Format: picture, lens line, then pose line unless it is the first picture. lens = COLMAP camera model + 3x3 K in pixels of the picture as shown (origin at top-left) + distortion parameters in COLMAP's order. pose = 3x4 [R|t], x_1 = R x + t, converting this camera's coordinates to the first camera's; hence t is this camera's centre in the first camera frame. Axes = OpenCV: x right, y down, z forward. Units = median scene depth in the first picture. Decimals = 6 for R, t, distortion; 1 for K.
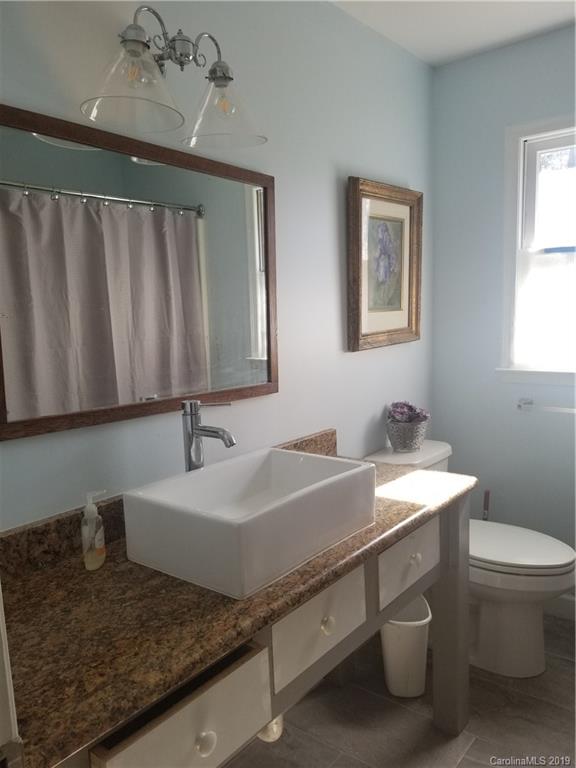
lens RADIAL K [[608.4, 0, 288.0], [0, 608.4, 384.0], [0, 0, 1]] dist [0.097616, -0.153528]
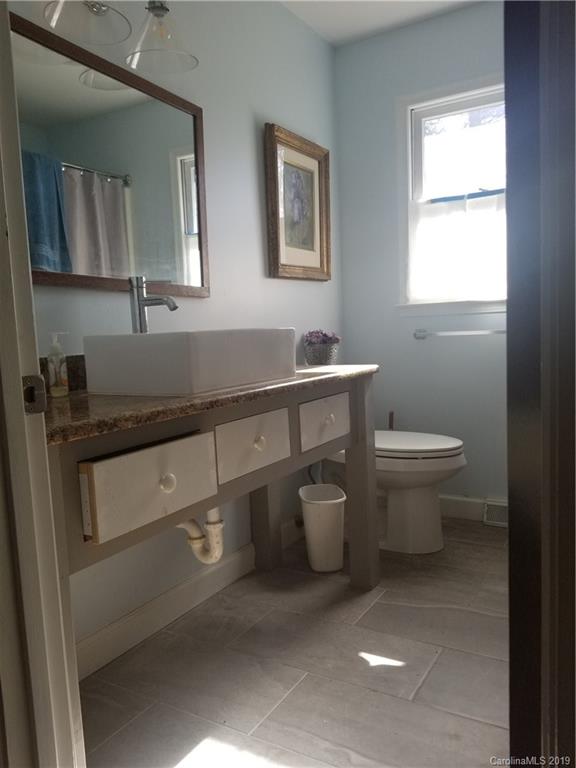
lens RADIAL K [[608.4, 0, 288.0], [0, 608.4, 384.0], [0, 0, 1]] dist [0.097616, -0.153528]
pose [[0.990861, -0.021498, 0.133166, -0.022320], [0.027930, 0.998522, -0.046624, 0.192831], [-0.131967, 0.049917, 0.989996, -0.122831]]
